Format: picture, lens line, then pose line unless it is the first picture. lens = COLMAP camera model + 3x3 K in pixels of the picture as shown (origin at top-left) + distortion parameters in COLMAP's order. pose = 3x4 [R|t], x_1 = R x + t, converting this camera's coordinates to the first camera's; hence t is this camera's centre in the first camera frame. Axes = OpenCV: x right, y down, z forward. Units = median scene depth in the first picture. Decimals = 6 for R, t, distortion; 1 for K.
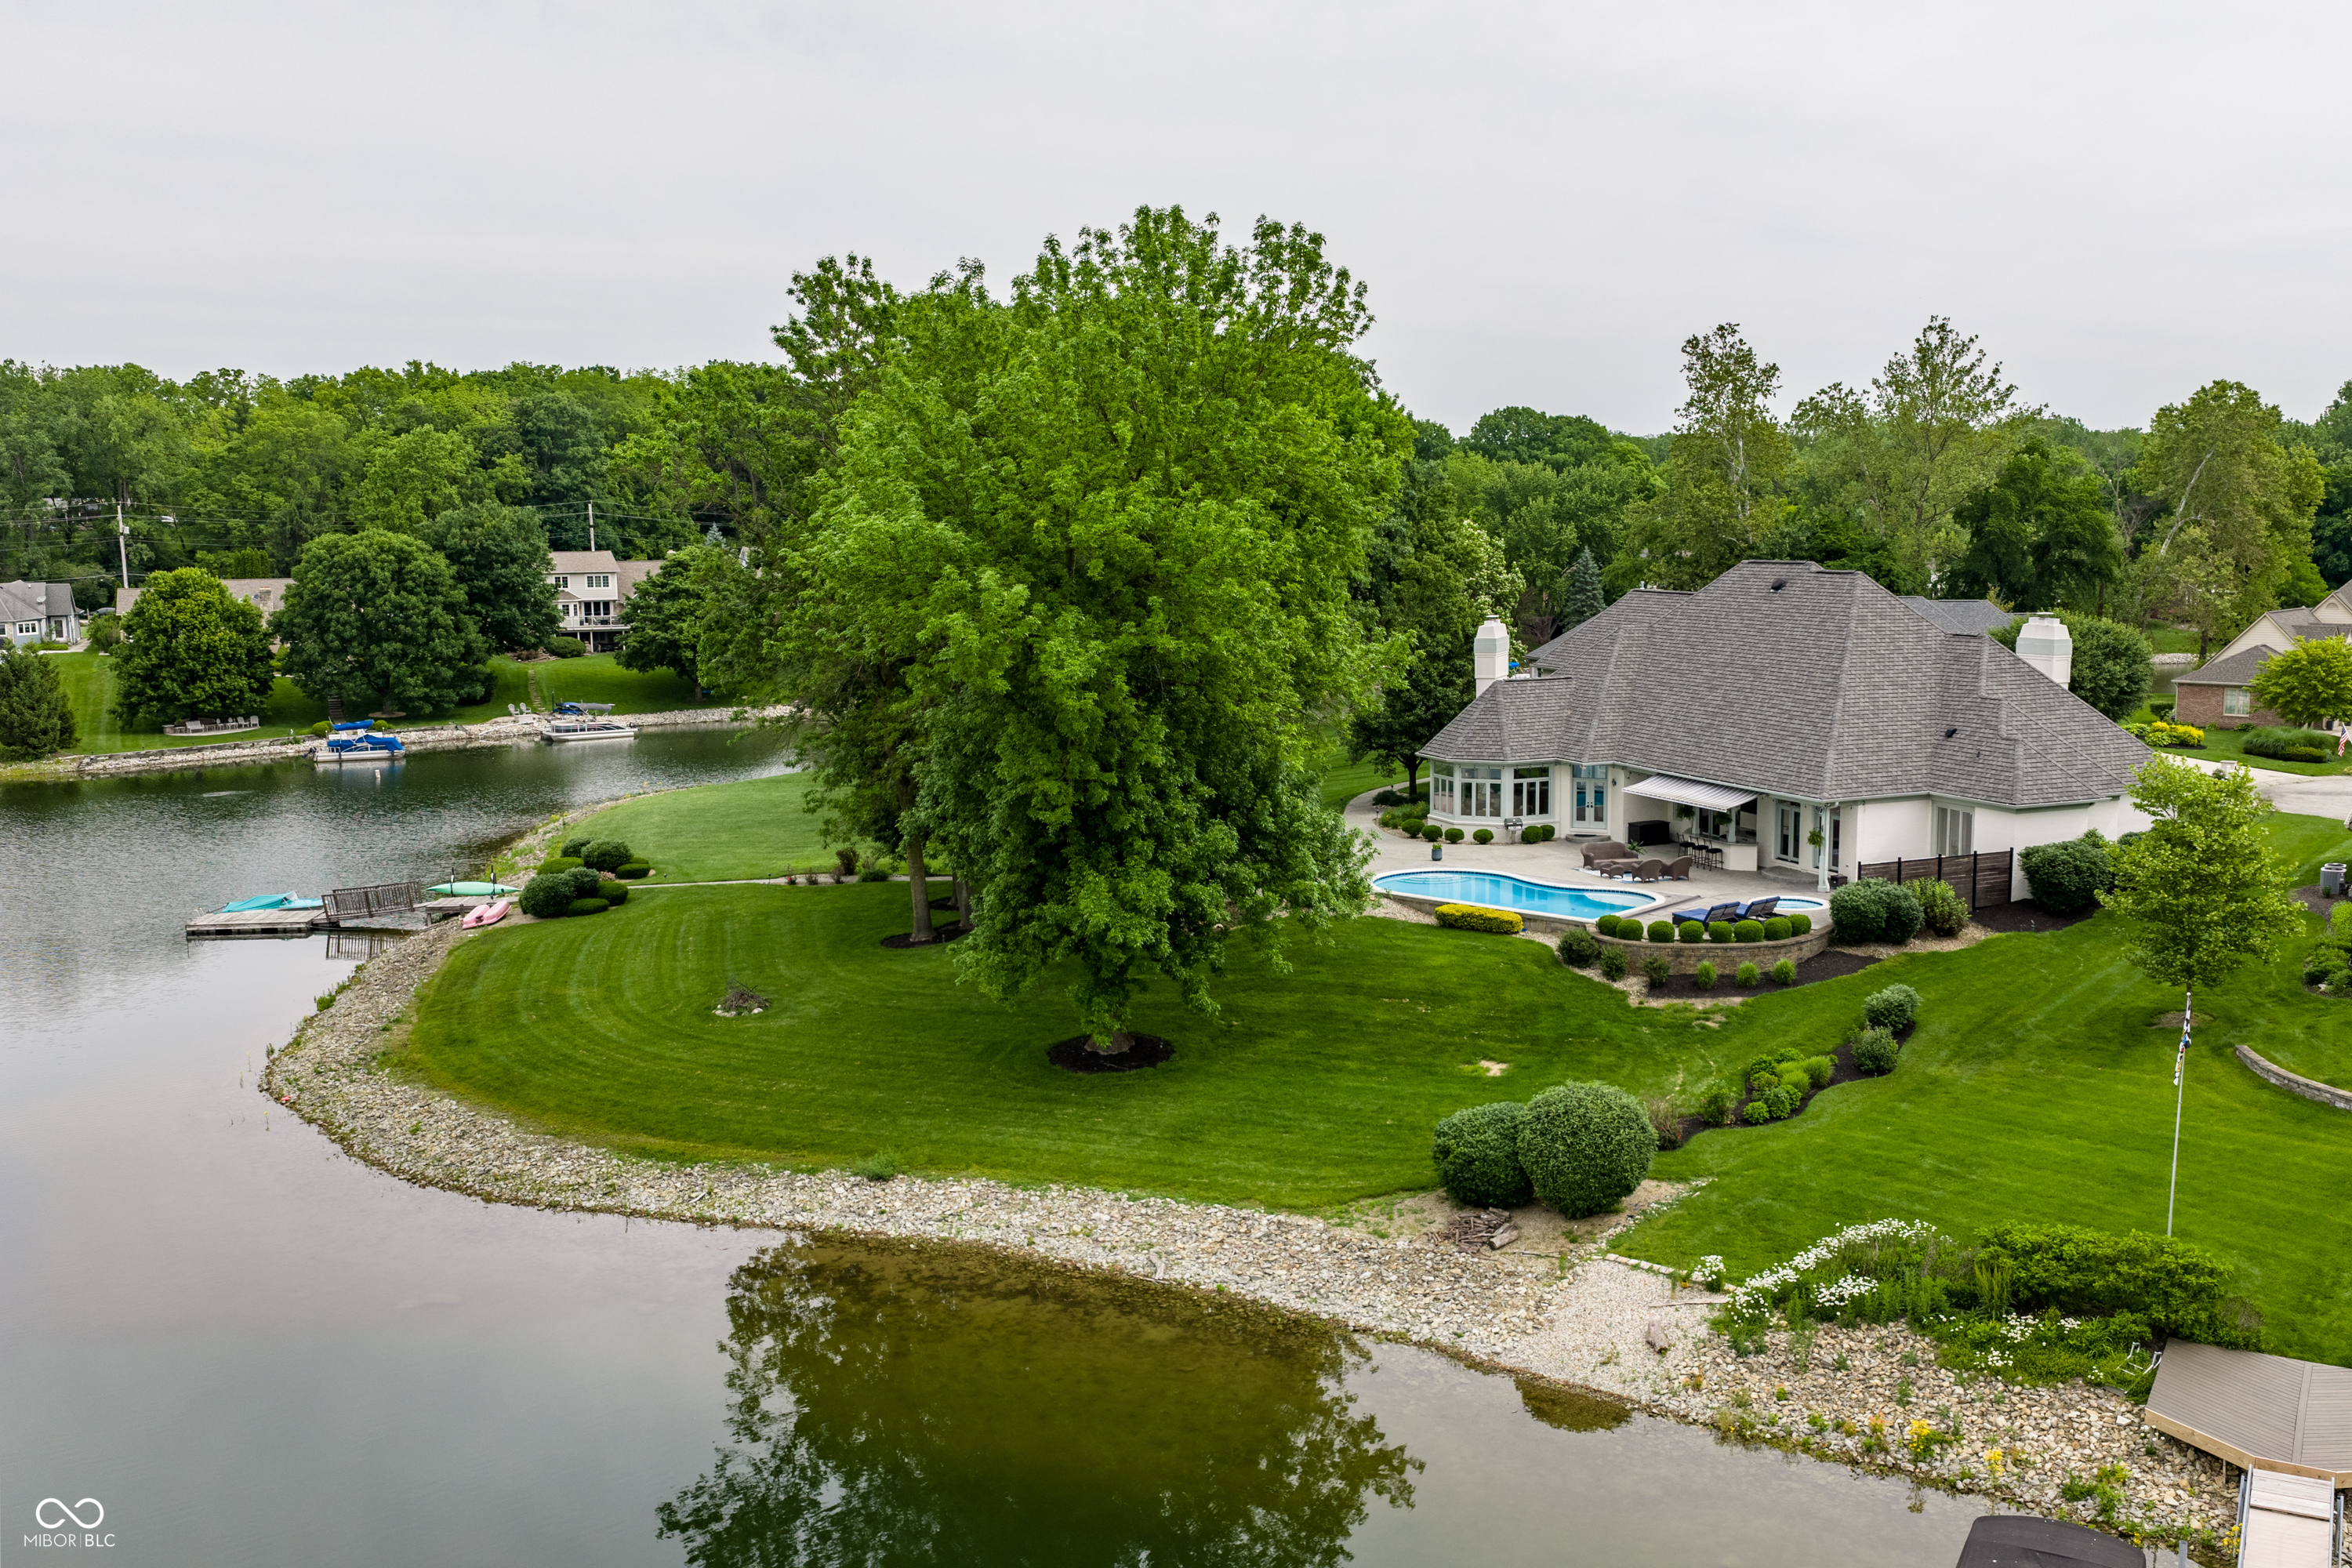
lens RADIAL K [[2088.5, 0, 1279.2], [0, 2088.5, 823.1], [0, 0, 1]] dist [0.014253, -0.034779]
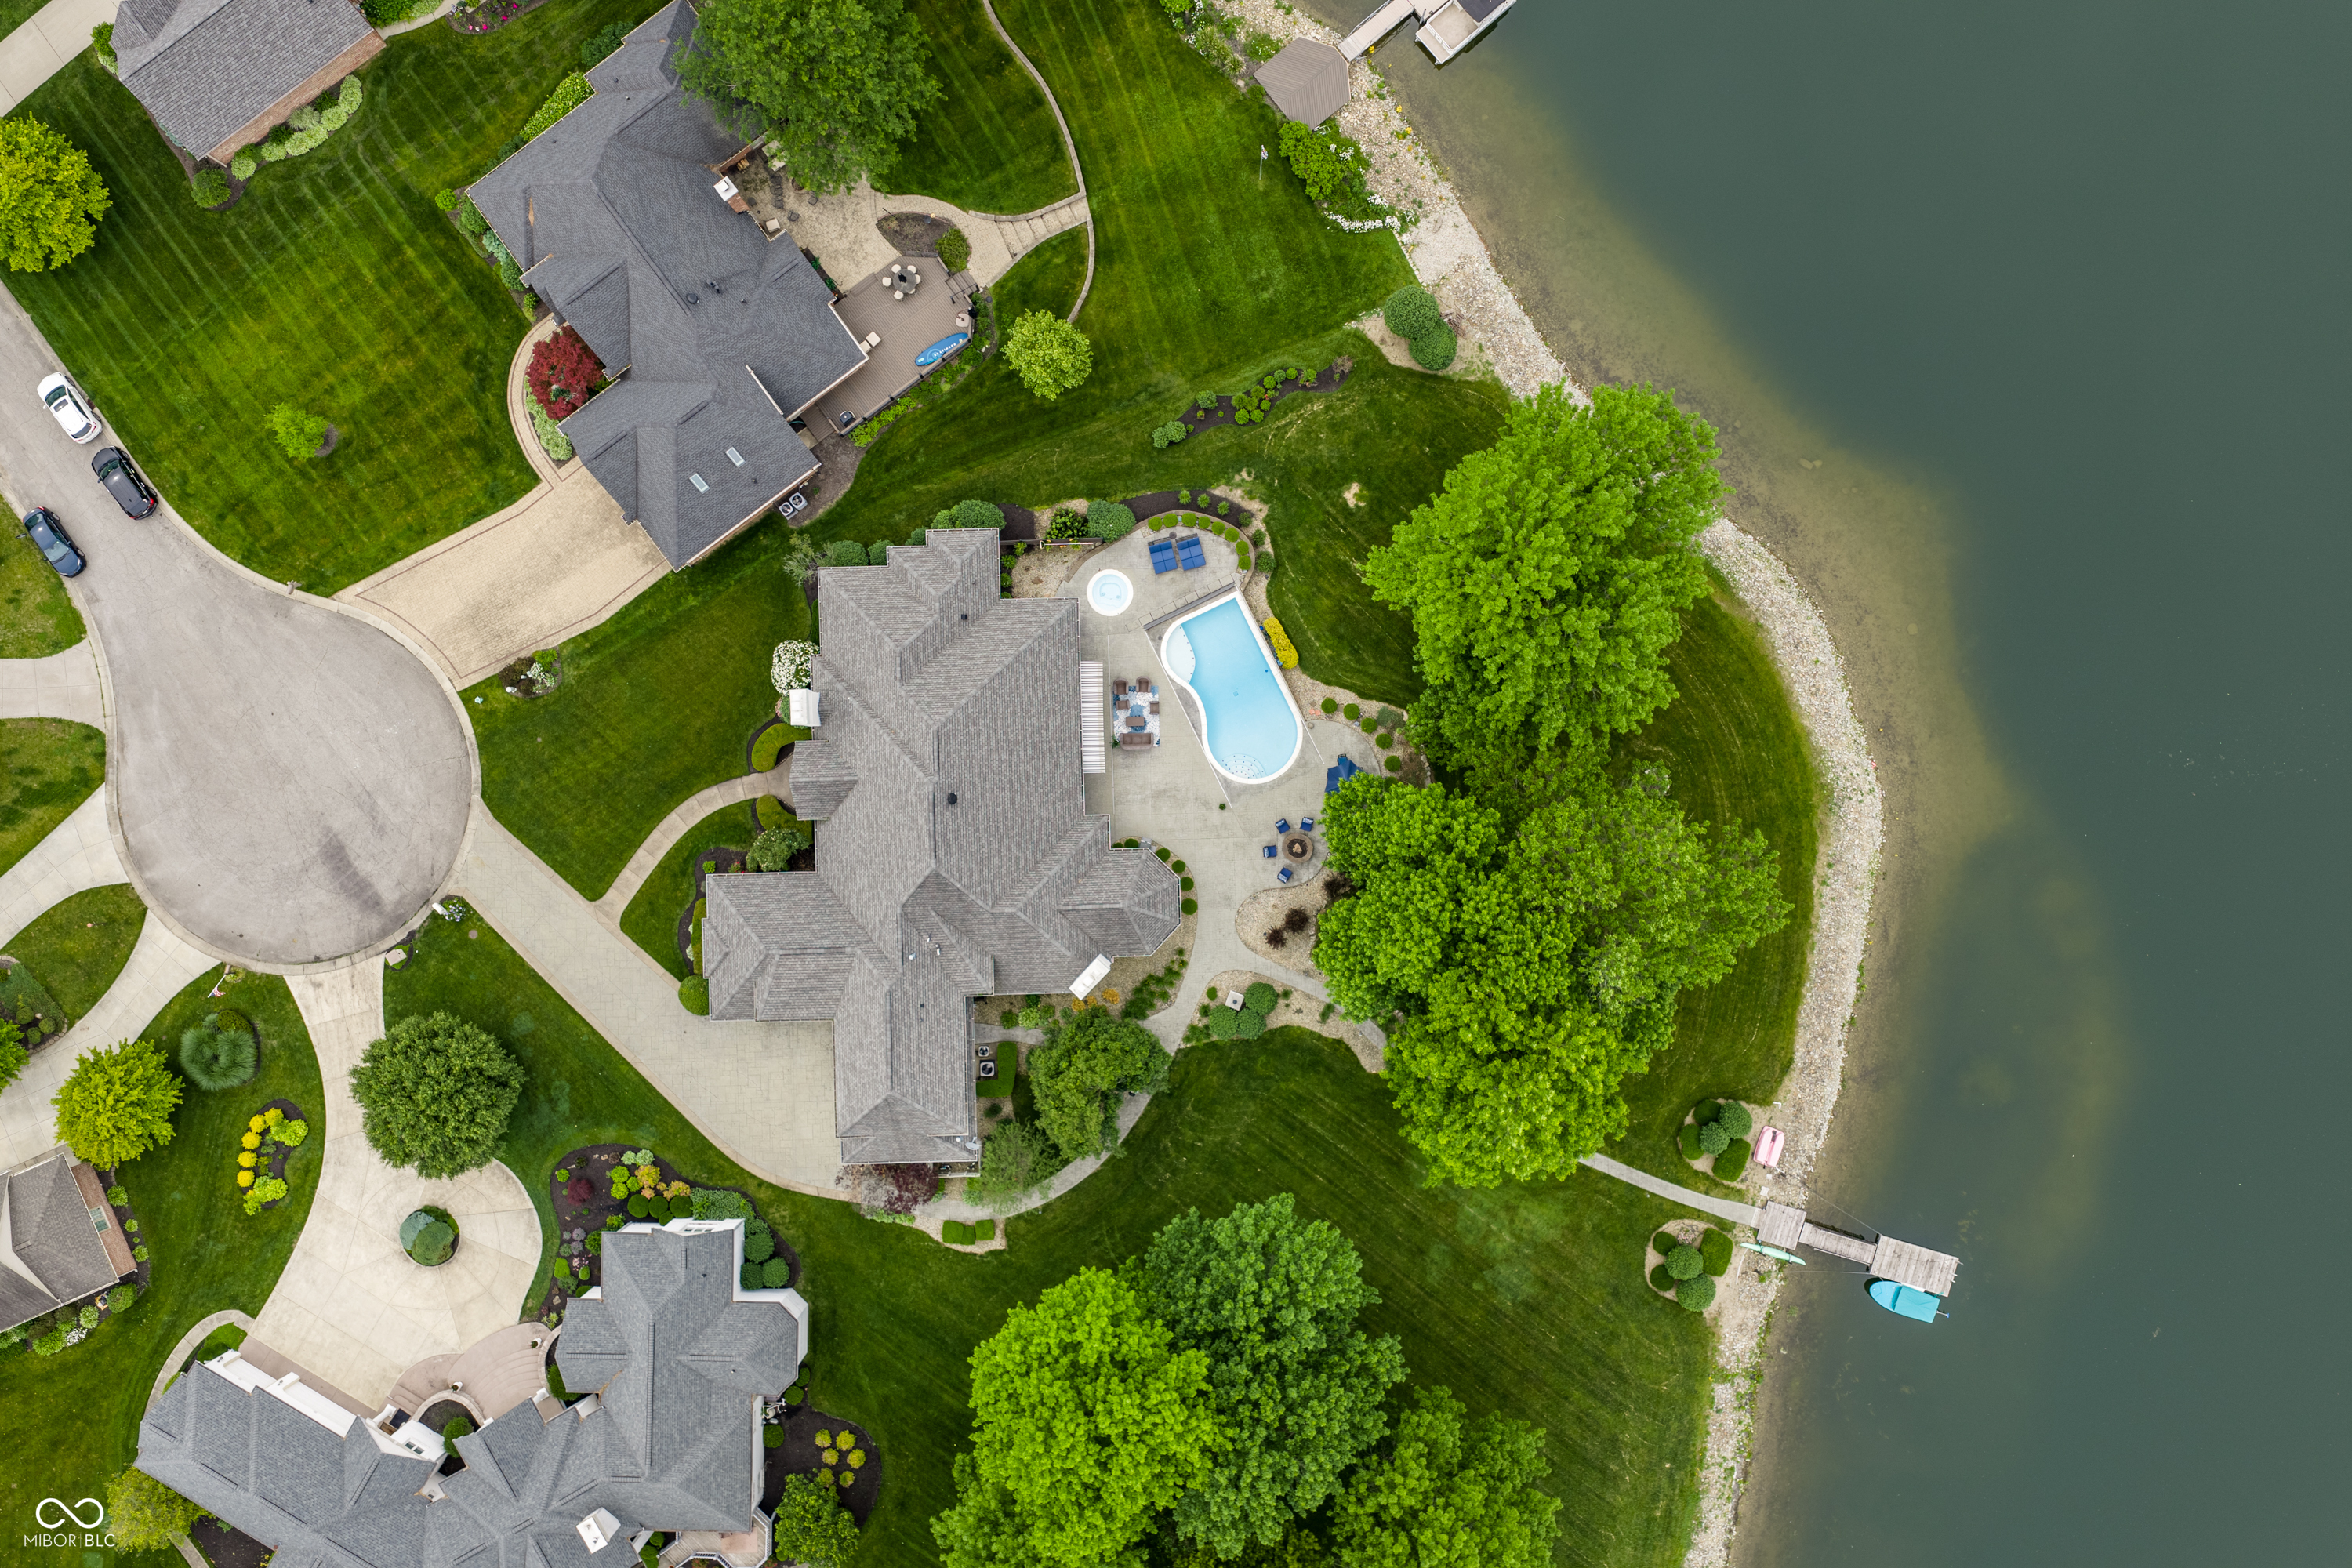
lens RADIAL K [[1949.5, 0, 1173.1], [0, 1949.5, 780.7], [0, 0, 1]] dist [0.018788, -0.040979]
pose [[-0.921060, -0.388934, 0.019458, 0.091848], [0.076840, -0.132531, 0.988196, -1.480706], [-0.381764, 0.911683, 0.151955, 0.800850]]
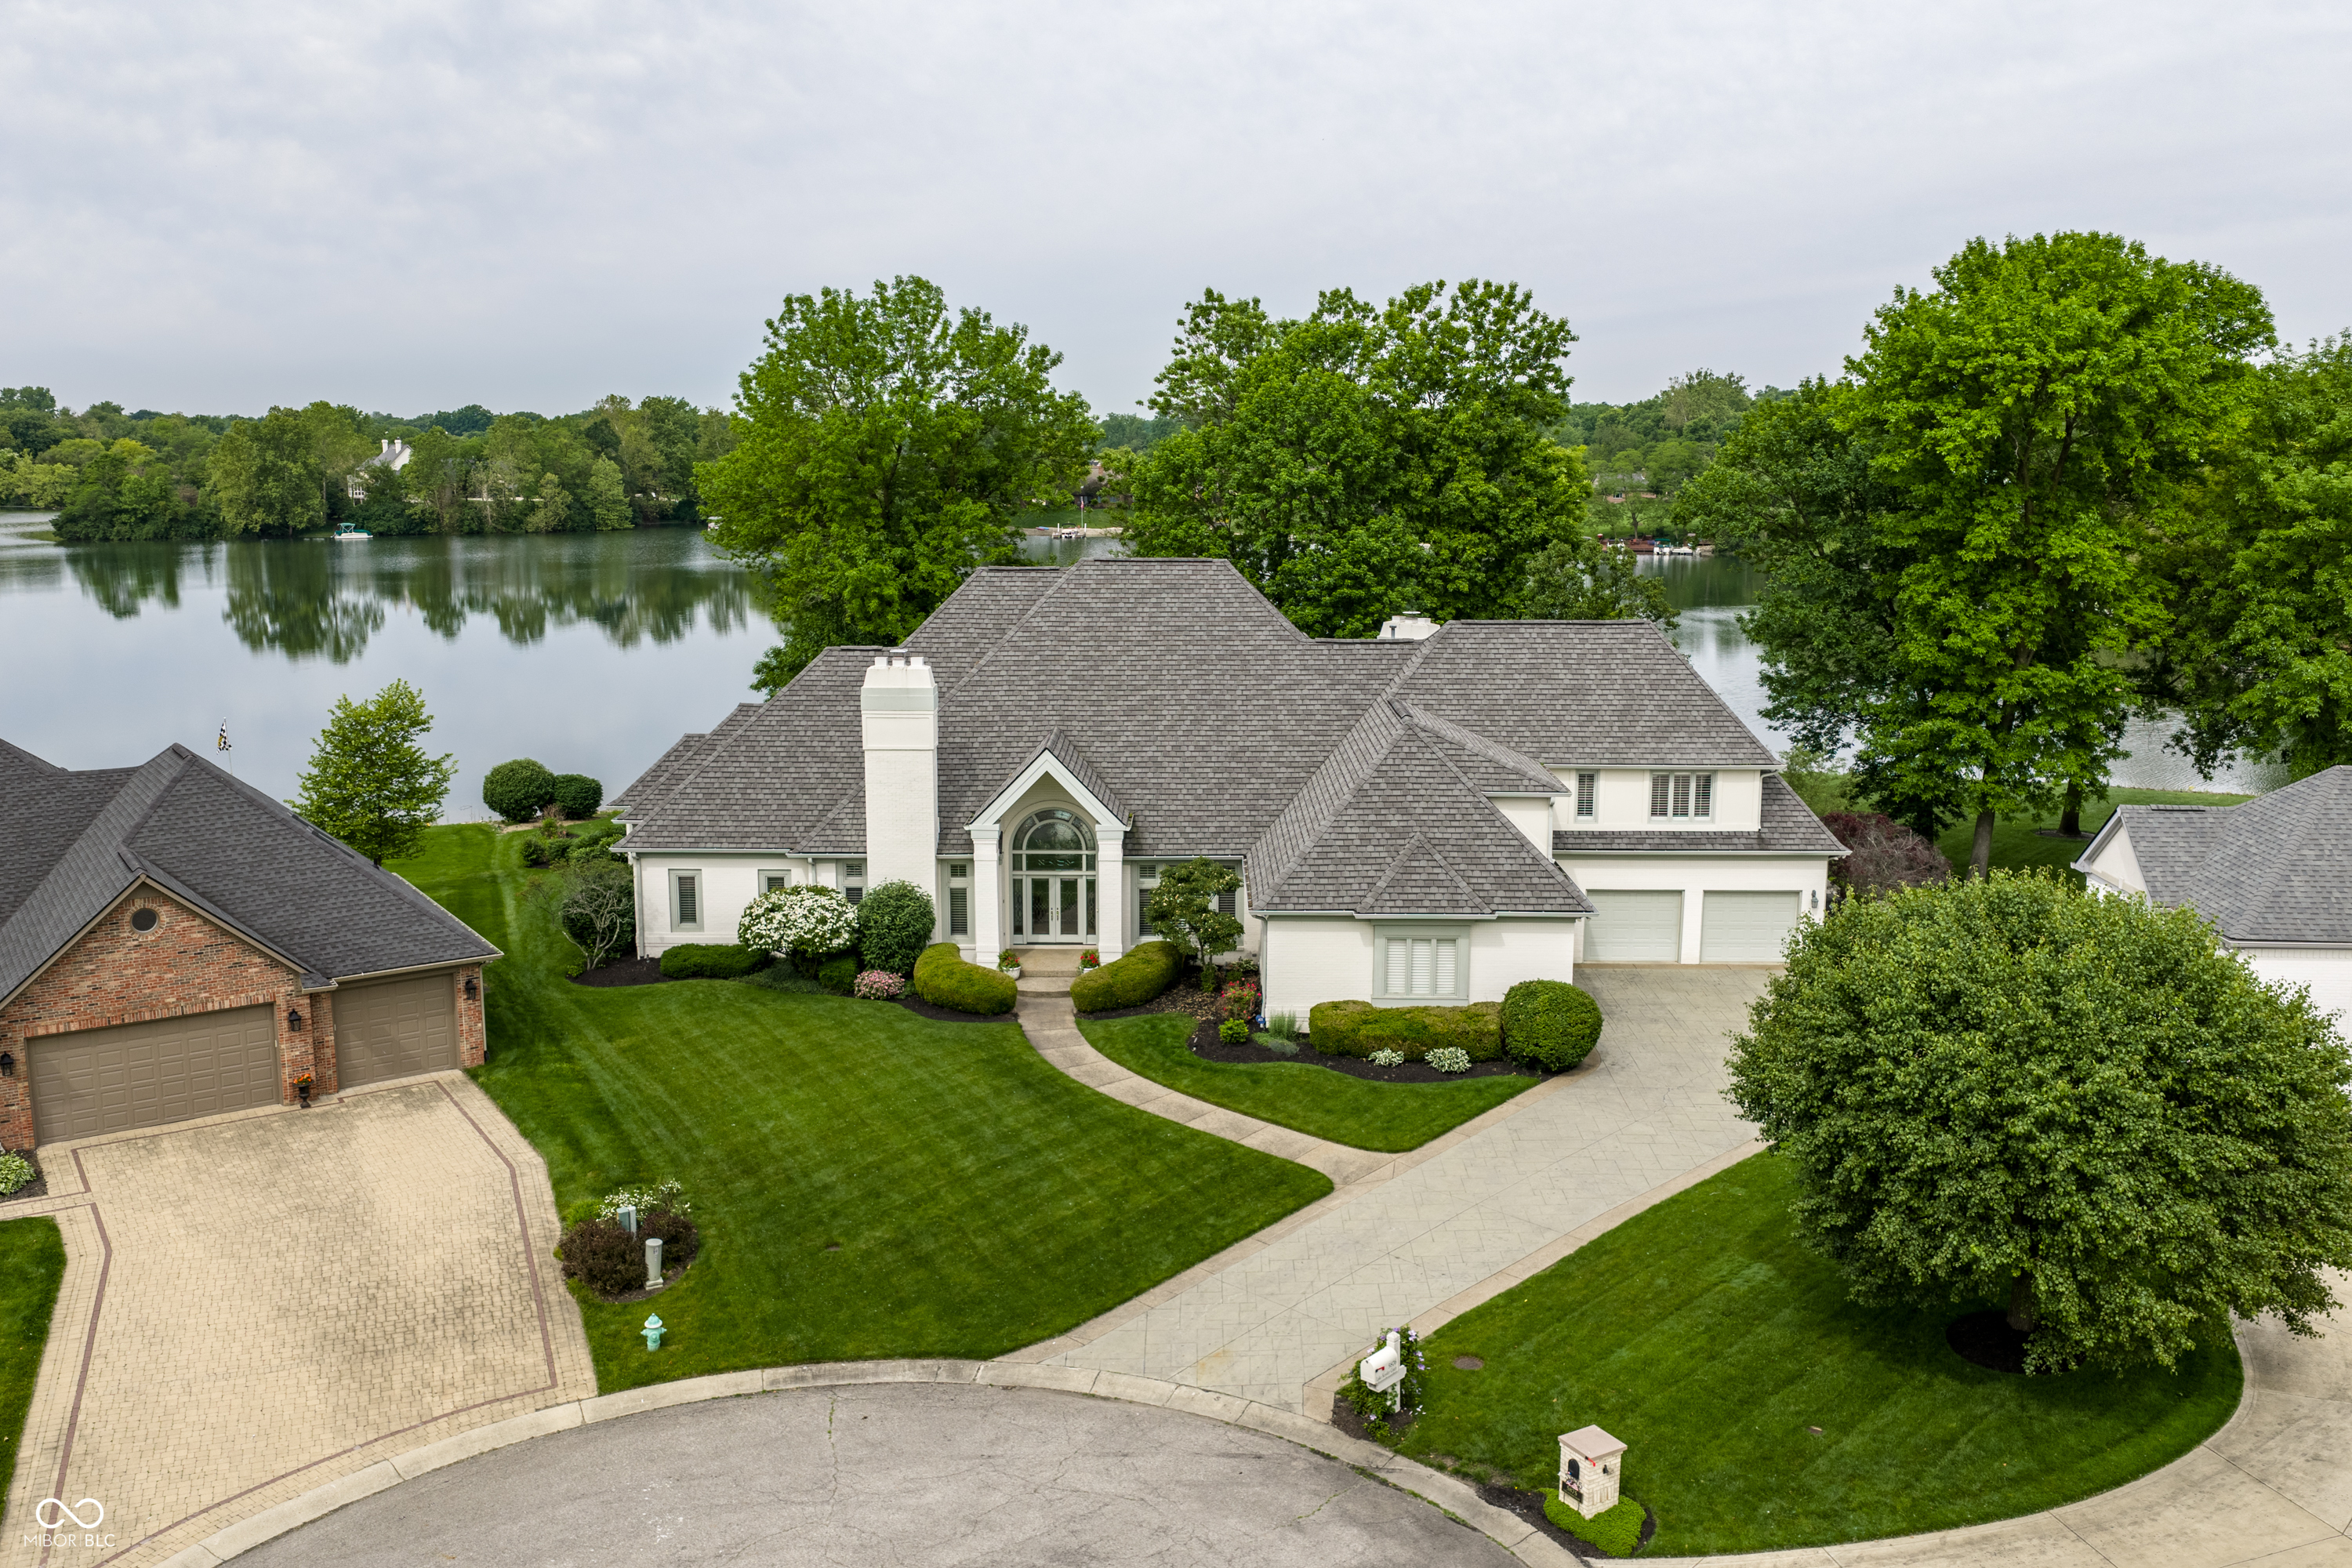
lens RADIAL K [[1949.5, 0, 1175.2], [0, 1949.5, 816.0], [0, 0, 1]] dist [0.018788, -0.040979]
pose [[-0.423292, 0.178867, -0.888161, 0.971979], [-0.133551, 0.957290, 0.256439, -0.240979], [0.896096, 0.227163, -0.381326, 1.433316]]
